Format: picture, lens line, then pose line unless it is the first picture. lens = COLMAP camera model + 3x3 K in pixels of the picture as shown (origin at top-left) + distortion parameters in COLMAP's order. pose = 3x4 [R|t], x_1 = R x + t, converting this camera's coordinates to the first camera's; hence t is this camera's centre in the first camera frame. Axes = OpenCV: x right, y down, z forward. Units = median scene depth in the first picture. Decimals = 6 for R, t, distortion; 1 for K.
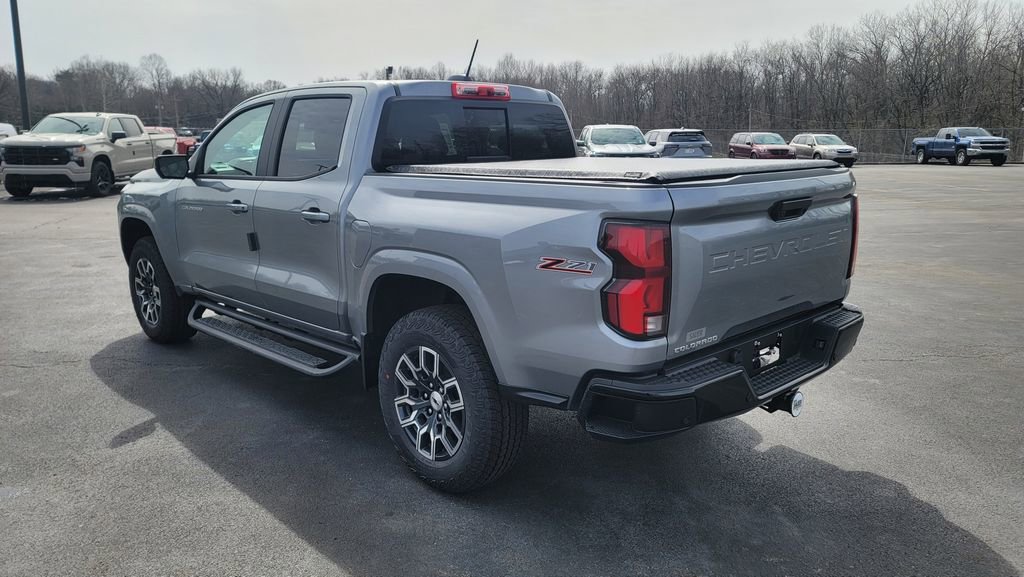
lens RADIAL K [[740.1, 0, 519.7], [0, 740.1, 279.7], [0, 0, 1]] dist [0.090915, -0.077182]
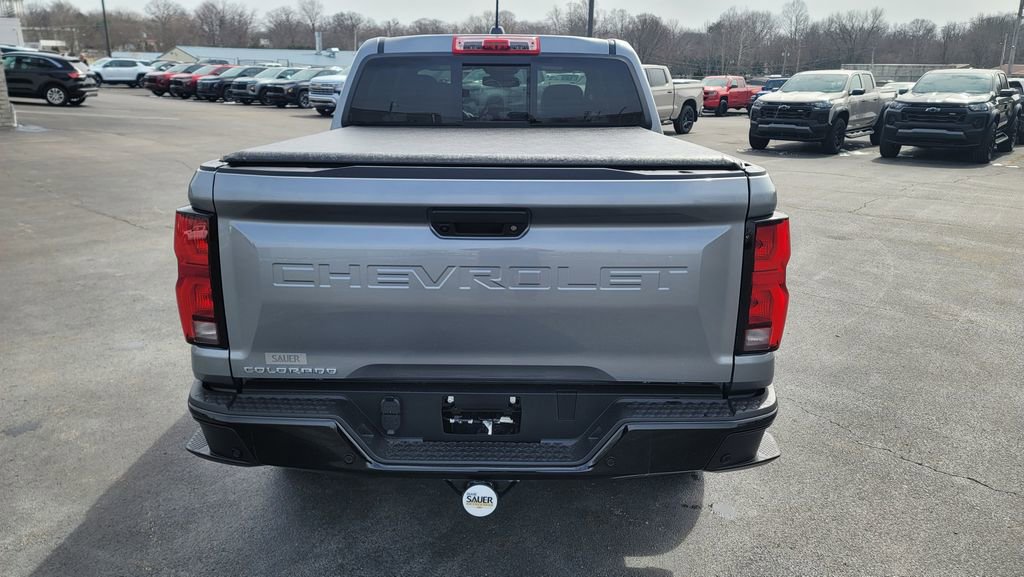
lens RADIAL K [[747.9, 0, 512.0], [0, 747.9, 288.5], [0, 0, 1]] dist [0.044961, -0.001604]
pose [[0.704231, 0.196635, -0.682197, 0.142161], [-0.143573, 0.980471, 0.134398, -0.021741], [0.695302, 0.003298, 0.718710, 0.087876]]
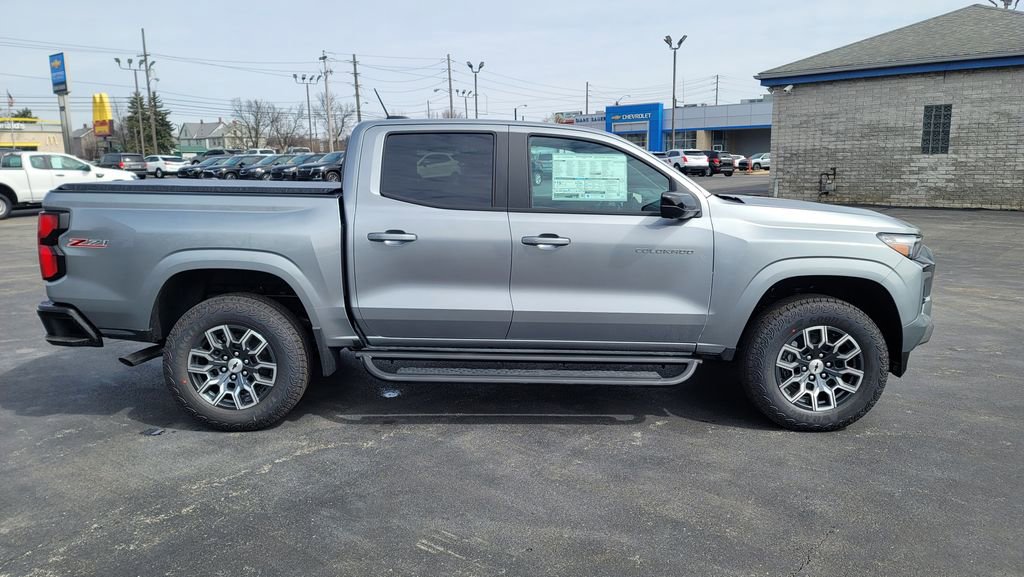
lens RADIAL K [[740.1, 0, 519.7], [0, 740.1, 279.7], [0, 0, 1]] dist [0.090915, -0.077182]
pose [[-0.694030, 0.110003, -0.711492, 0.158396], [-0.142736, 0.947617, 0.285743, -0.093694], [0.705654, 0.299870, -0.641973, 0.470973]]
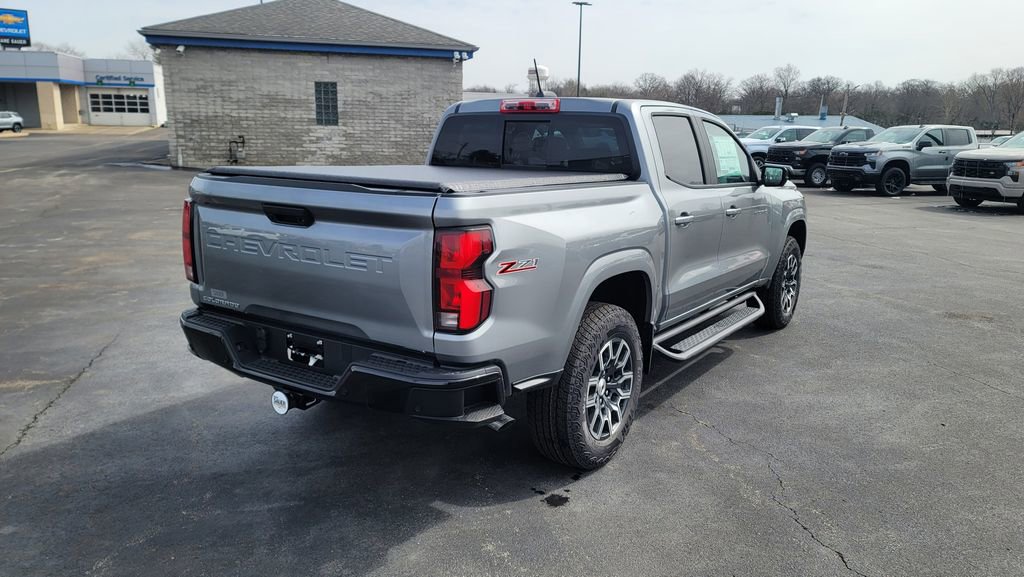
lens RADIAL K [[740.1, 0, 519.7], [0, 740.1, 279.7], [0, 0, 1]] dist [0.090915, -0.077182]
pose [[0.213929, 0.189852, -0.958223, 0.239657], [-0.207963, 0.967296, 0.145220, -0.037383], [0.954456, 0.168208, 0.246415, 0.176139]]
